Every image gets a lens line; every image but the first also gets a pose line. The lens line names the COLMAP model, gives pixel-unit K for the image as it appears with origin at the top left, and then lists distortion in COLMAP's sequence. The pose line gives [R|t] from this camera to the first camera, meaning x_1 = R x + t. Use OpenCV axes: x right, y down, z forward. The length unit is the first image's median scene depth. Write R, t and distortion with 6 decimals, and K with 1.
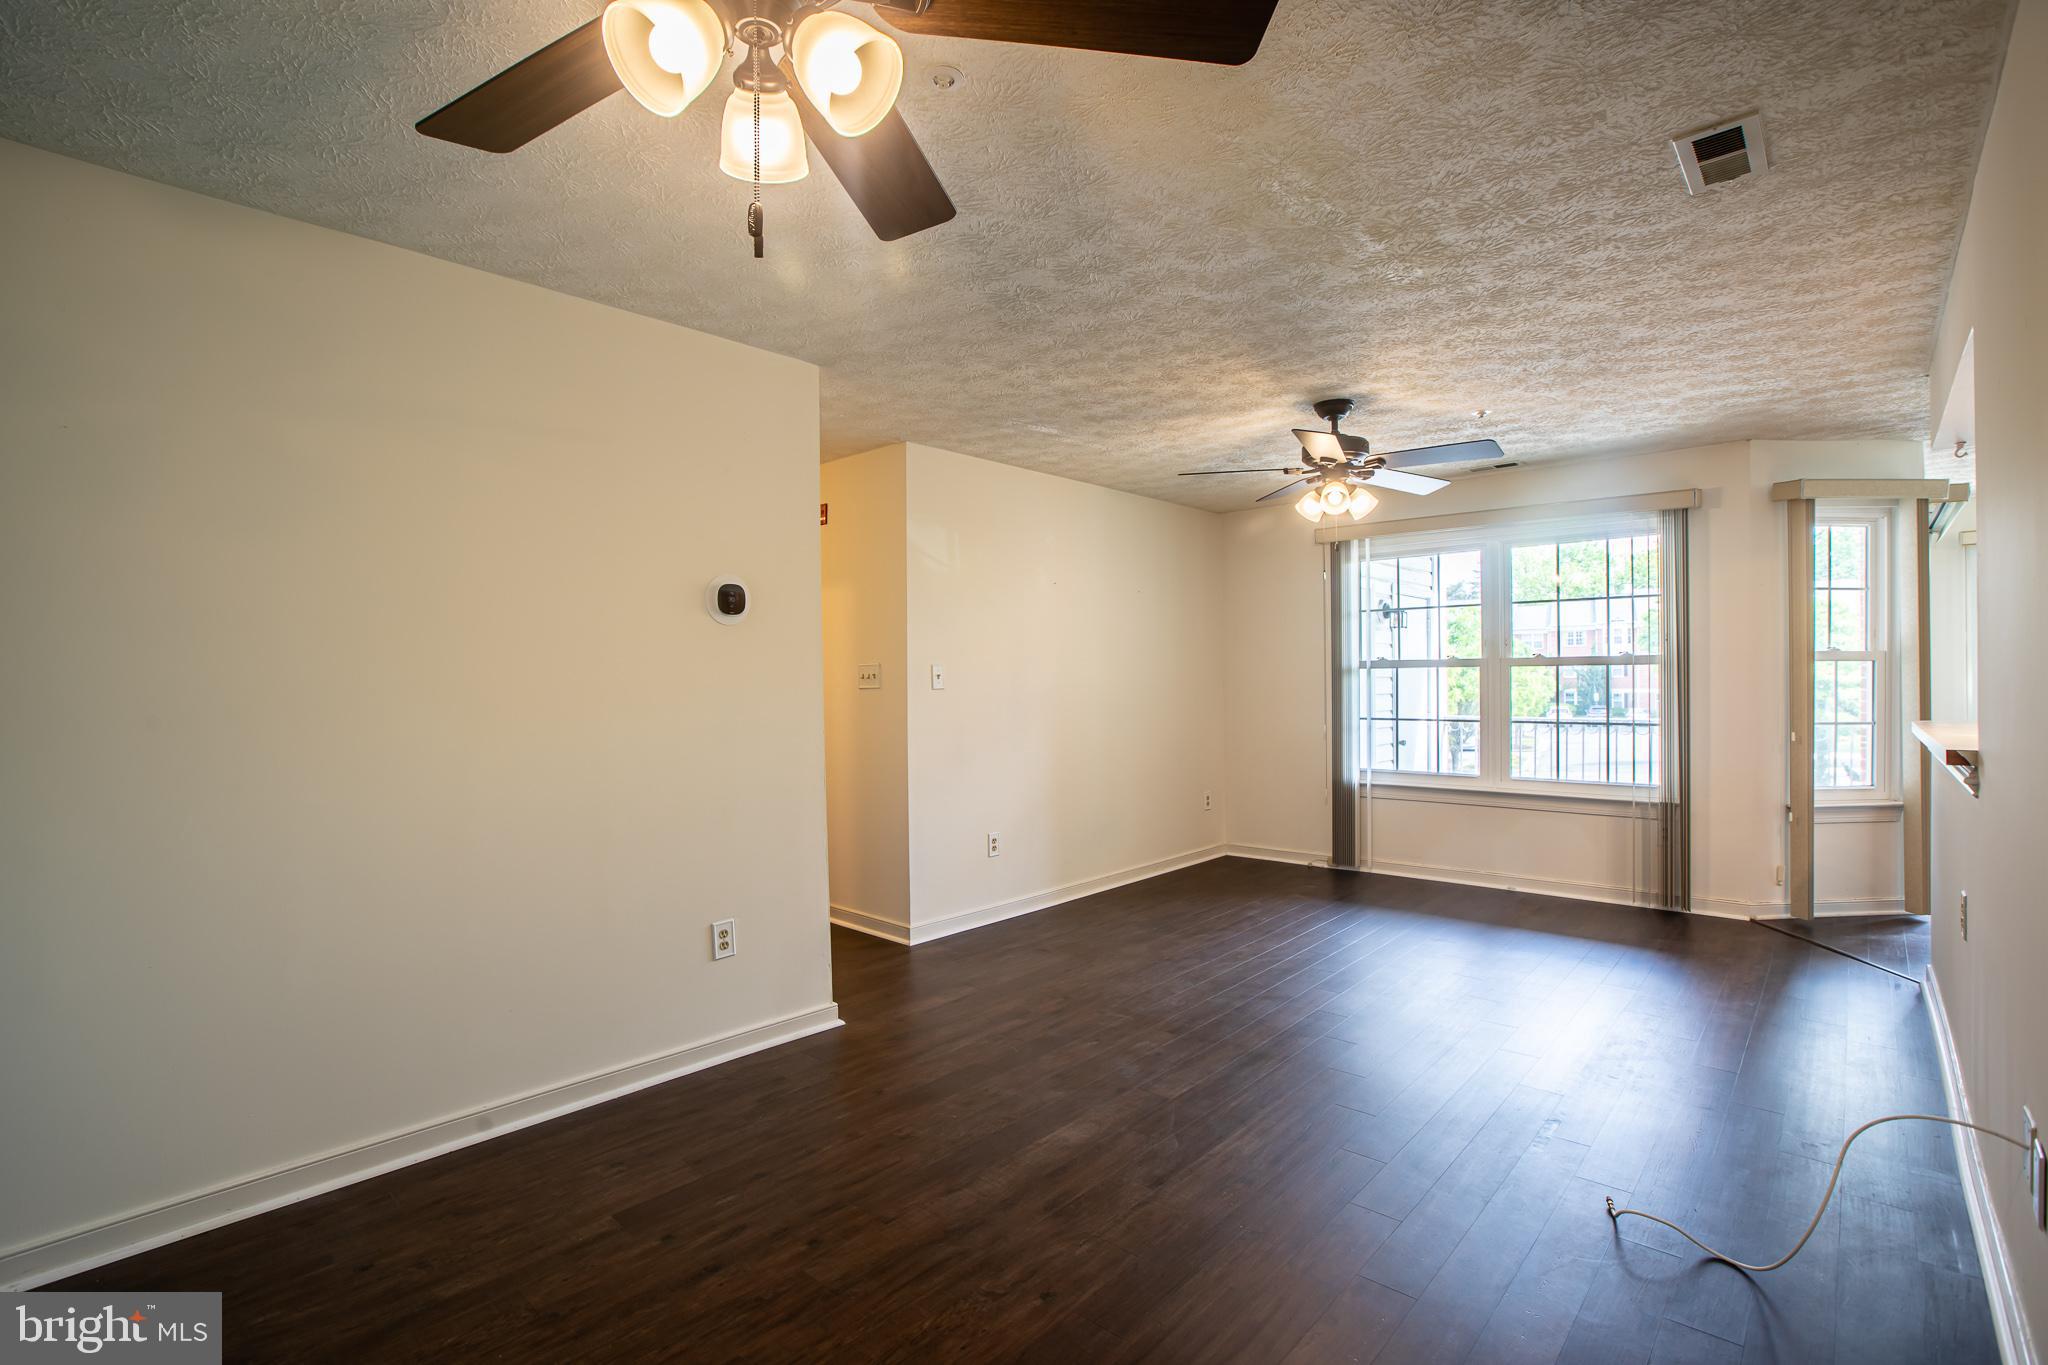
lens RADIAL K [[946.8, 0, 1022.1], [0, 946.8, 680.1], [0, 0, 1]] dist [-0.052666, 0.024517]
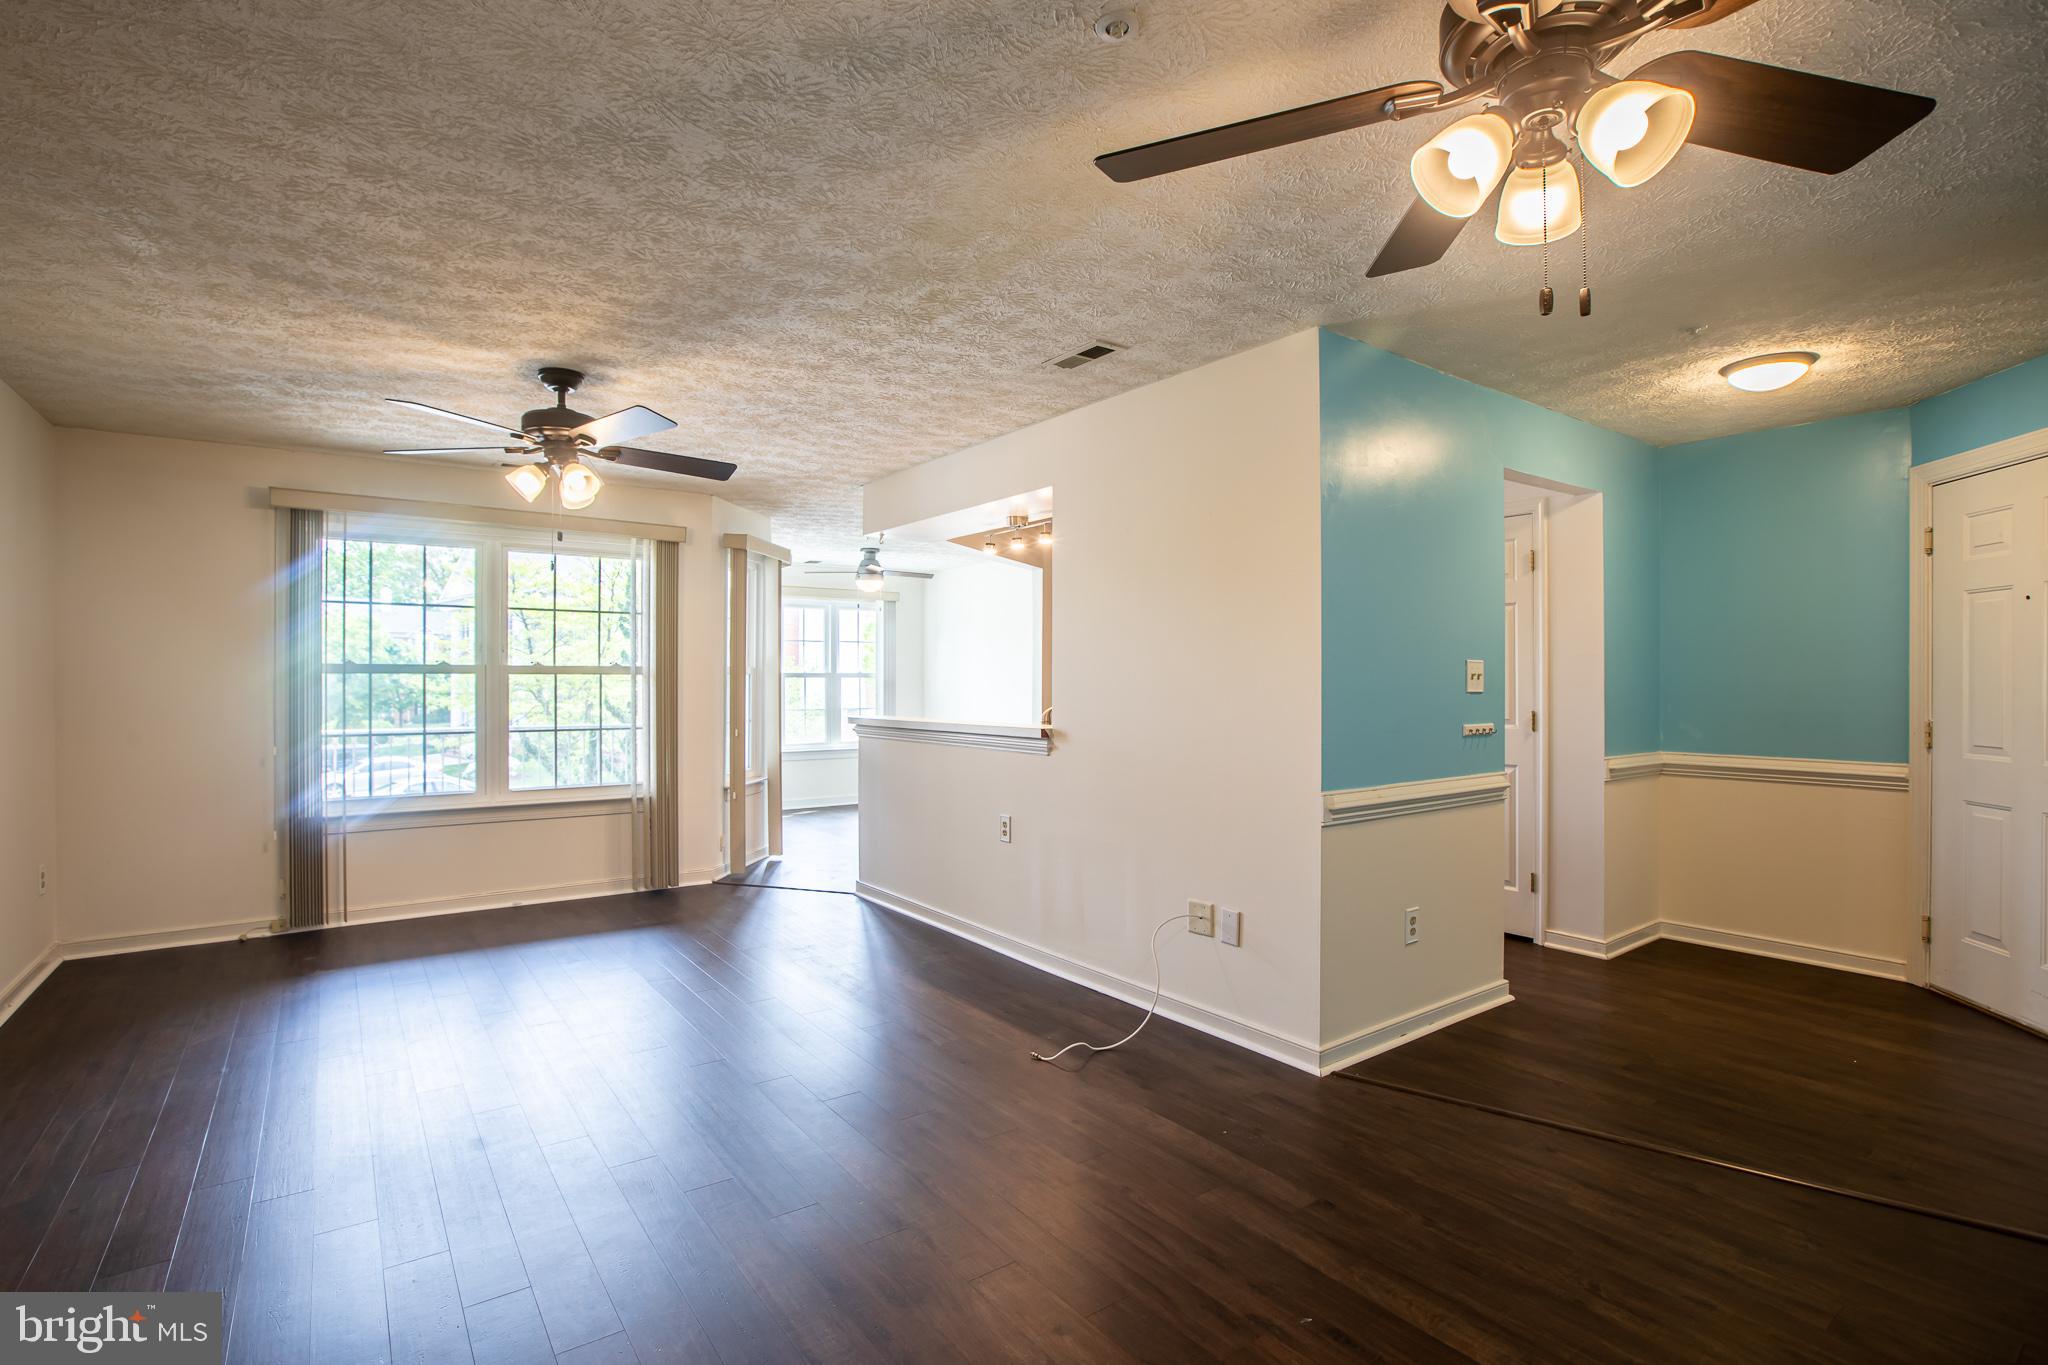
lens RADIAL K [[946.8, 0, 1022.1], [0, 946.8, 680.1], [0, 0, 1]] dist [-0.052666, 0.024517]
pose [[0.206470, 0.011146, 0.978390, -0.356938], [-0.000061, 0.999935, -0.011379, 0.002745], [-0.978453, 0.002290, 0.206457, 0.326862]]
